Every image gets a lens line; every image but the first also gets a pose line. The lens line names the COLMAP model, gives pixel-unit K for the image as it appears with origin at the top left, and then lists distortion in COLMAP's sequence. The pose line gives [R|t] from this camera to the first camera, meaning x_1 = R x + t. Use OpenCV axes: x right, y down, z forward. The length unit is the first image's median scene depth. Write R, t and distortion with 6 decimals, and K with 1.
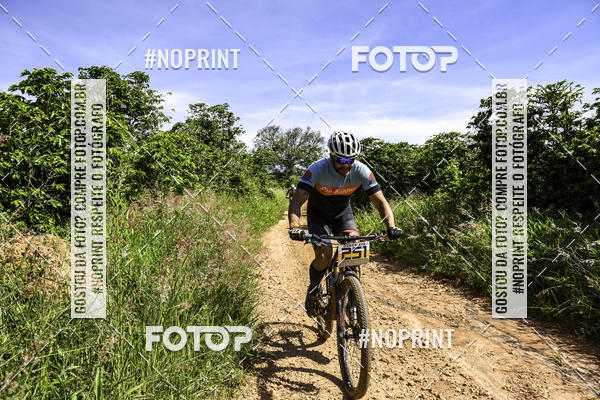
lens RADIAL K [[454.6, 0, 300.7], [0, 454.6, 207.7], [0, 0, 1]] dist [-0.128202, 0.122455]
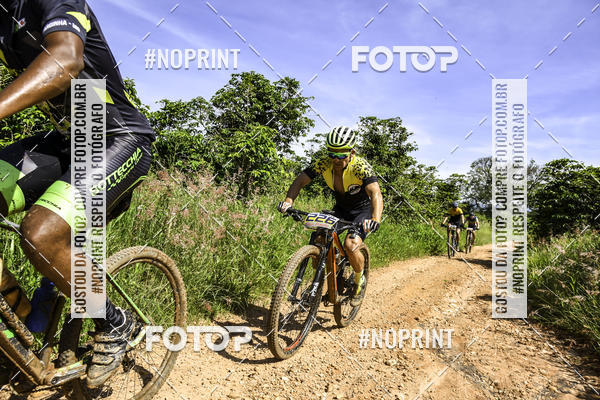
lens RADIAL K [[452.0, 0, 299.9], [0, 452.0, 206.1], [0, 0, 1]] dist [-0.125058, 0.115537]
pose [[0.877088, 0.084072, -0.472916, 0.231149], [-0.118990, 0.991905, -0.044349, 0.036298], [0.465359, 0.095170, 0.879991, 0.207009]]
